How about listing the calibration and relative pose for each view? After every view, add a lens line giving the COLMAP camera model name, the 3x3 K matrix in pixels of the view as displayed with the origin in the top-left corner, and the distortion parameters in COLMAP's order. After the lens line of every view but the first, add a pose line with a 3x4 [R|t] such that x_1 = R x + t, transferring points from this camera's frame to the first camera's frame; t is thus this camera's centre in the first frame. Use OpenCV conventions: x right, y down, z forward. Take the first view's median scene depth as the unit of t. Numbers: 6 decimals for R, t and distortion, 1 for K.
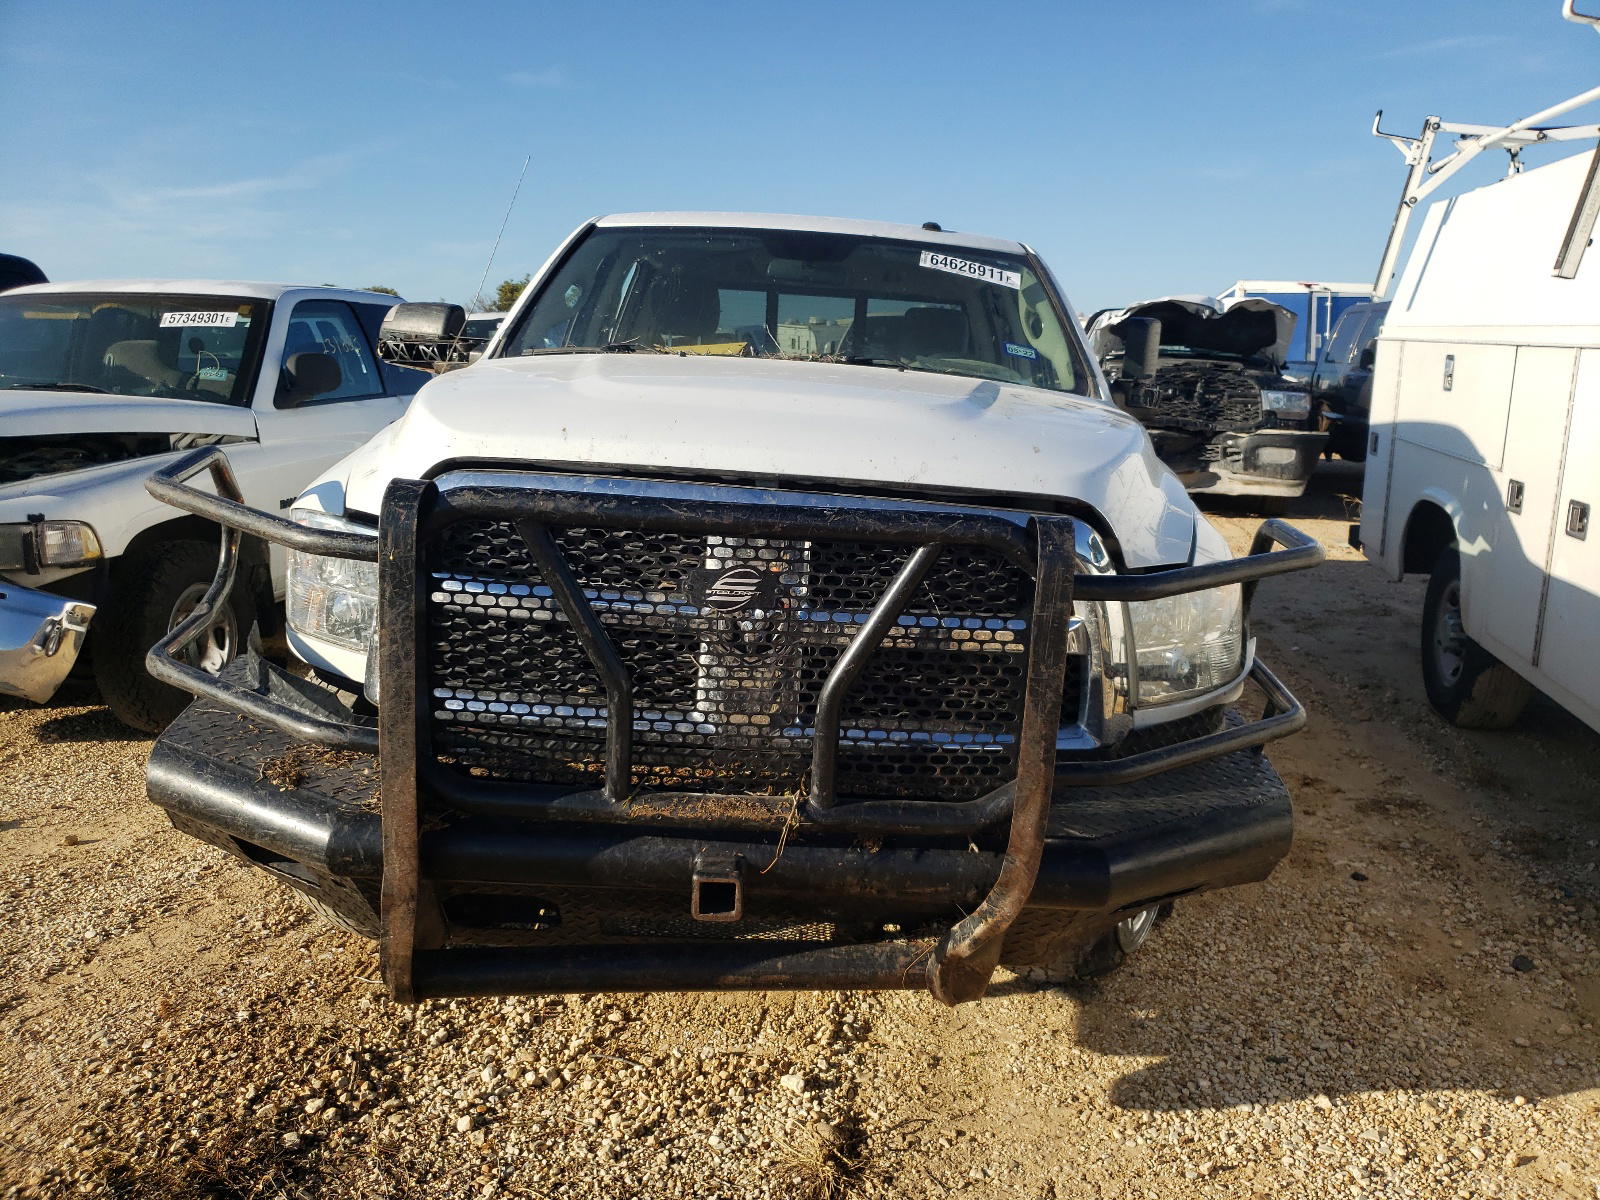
lens RADIAL K [[1223.2, 0, 809.3], [0, 1223.2, 599.5], [0, 0, 1]] dist [-0.007779, 0.006650]
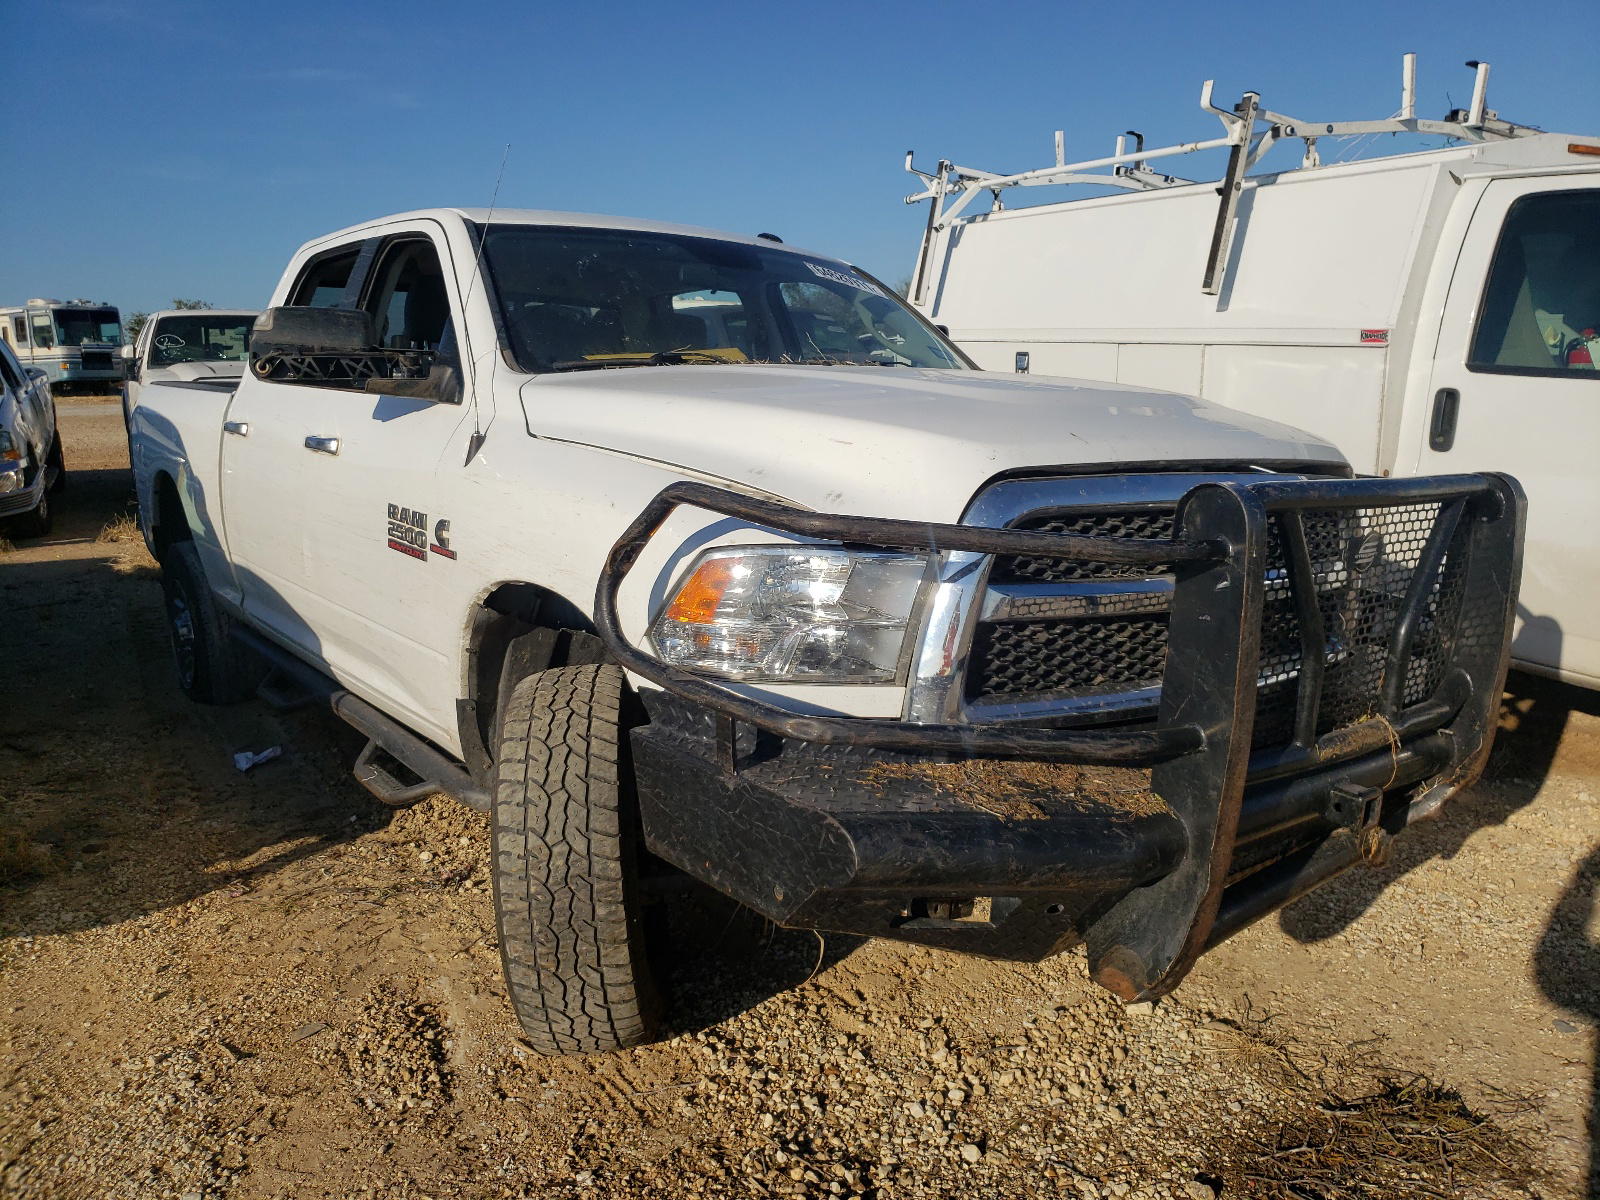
lens RADIAL K [[1223.2, 0, 809.3], [0, 1223.2, 599.5], [0, 0, 1]] dist [-0.007779, 0.006650]
pose [[0.792257, -0.135677, 0.594912, -0.568511], [0.138062, 0.989540, 0.041816, -0.041227], [-0.594363, 0.049006, 0.802703, 0.171705]]
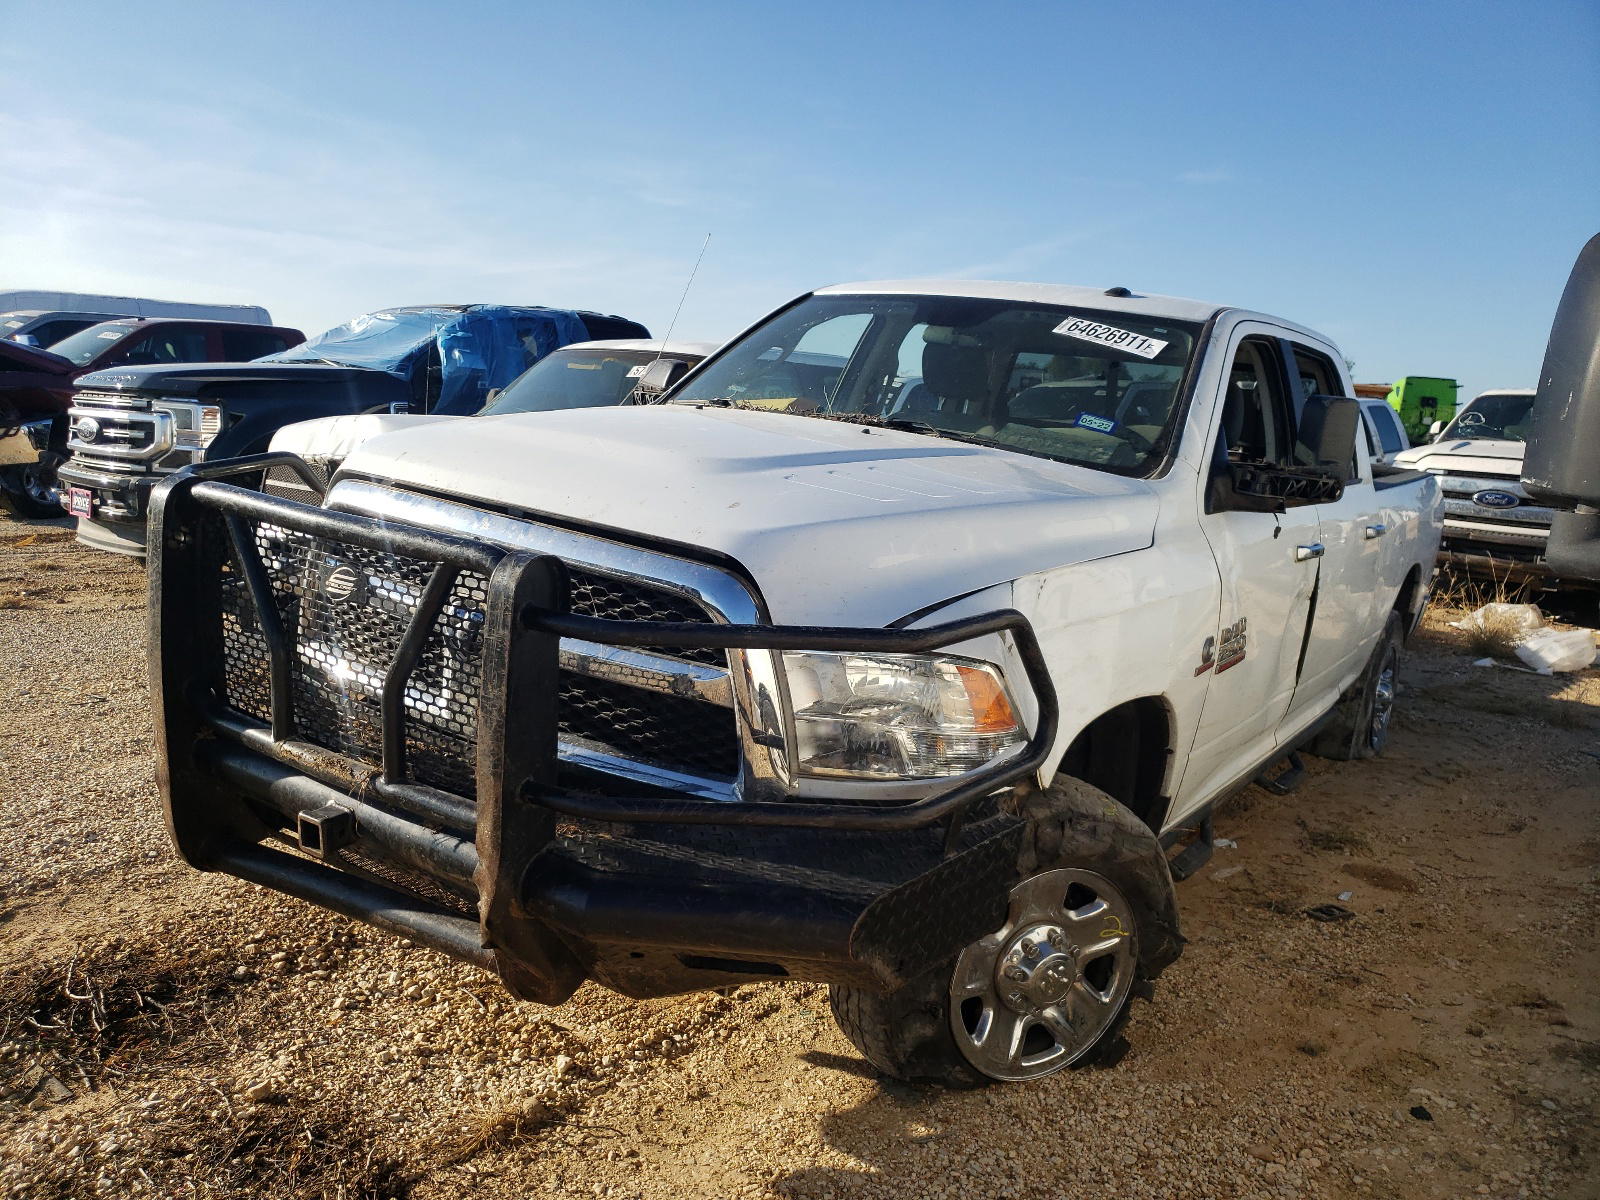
lens RADIAL K [[1223.2, 0, 809.3], [0, 1223.2, 599.5], [0, 0, 1]] dist [-0.007779, 0.006650]
pose [[0.837980, 0.124703, -0.531261, 0.459859], [-0.153105, 0.988164, -0.009546, -0.025250], [0.523783, 0.089338, 0.847154, 0.098929]]
